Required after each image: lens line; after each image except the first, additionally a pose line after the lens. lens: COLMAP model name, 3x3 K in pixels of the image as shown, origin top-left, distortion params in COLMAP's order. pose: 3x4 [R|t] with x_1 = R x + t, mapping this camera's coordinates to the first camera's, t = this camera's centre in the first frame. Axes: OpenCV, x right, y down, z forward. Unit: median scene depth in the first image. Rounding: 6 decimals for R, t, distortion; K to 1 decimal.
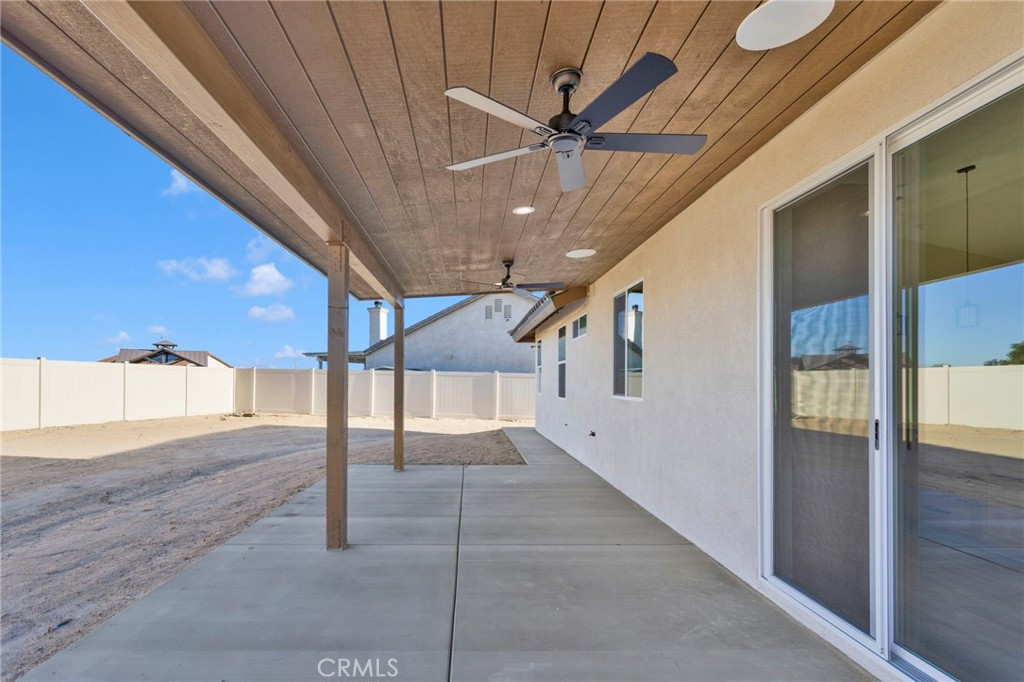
lens RADIAL K [[505.7, 0, 480.7], [0, 505.7, 374.6], [0, 0, 1]] dist [-0.001794, 0.000658]
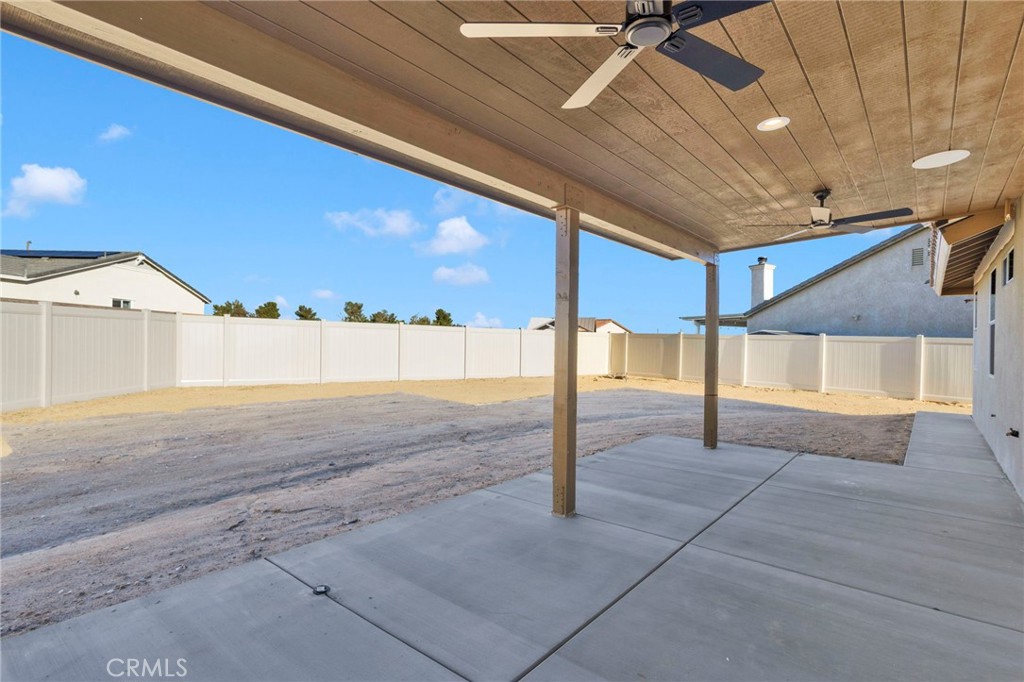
lens RADIAL K [[512.9, 0, 512.0], [0, 512.9, 341.0], [0, 0, 1]] dist [-0.000910, 0.000080]
pose [[0.759440, 0.004702, -0.650560, 0.112032], [-0.002365, 0.999987, 0.004466, -0.000665], [0.650573, -0.001853, 0.759441, 0.064852]]
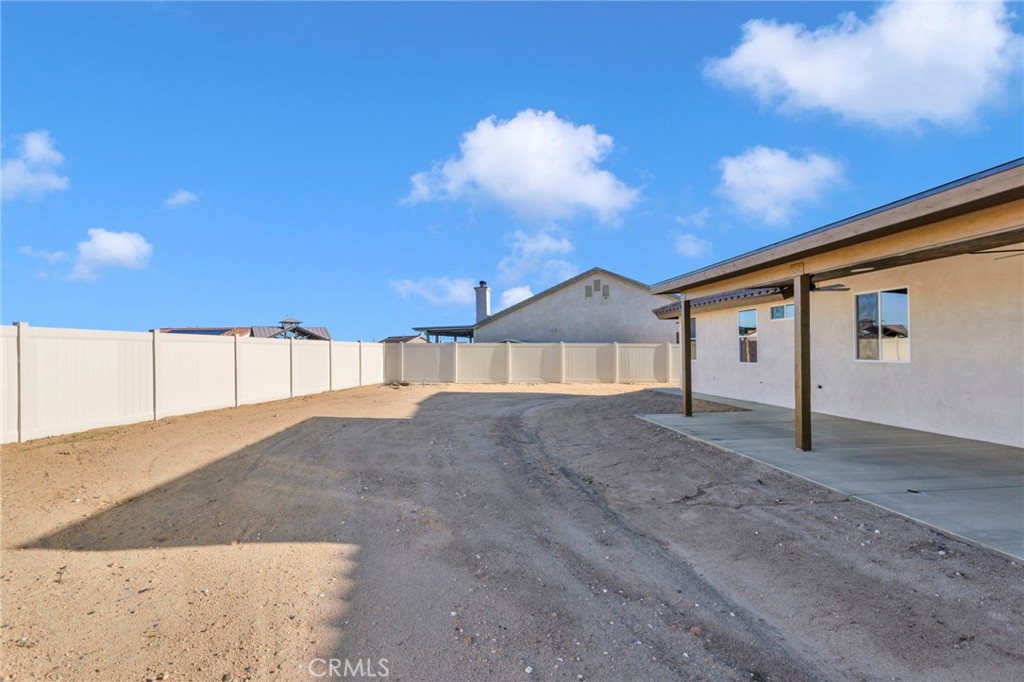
lens RADIAL K [[493.3, 0, 509.8], [0, 493.3, 335.4], [0, 0, 1]] dist [-0.000880, 0.000605]
pose [[0.995806, -0.015016, 0.090252, -0.547155], [0.016425, 0.999754, -0.014891, -0.016047], [-0.090007, 0.016311, 0.995808, -0.226084]]
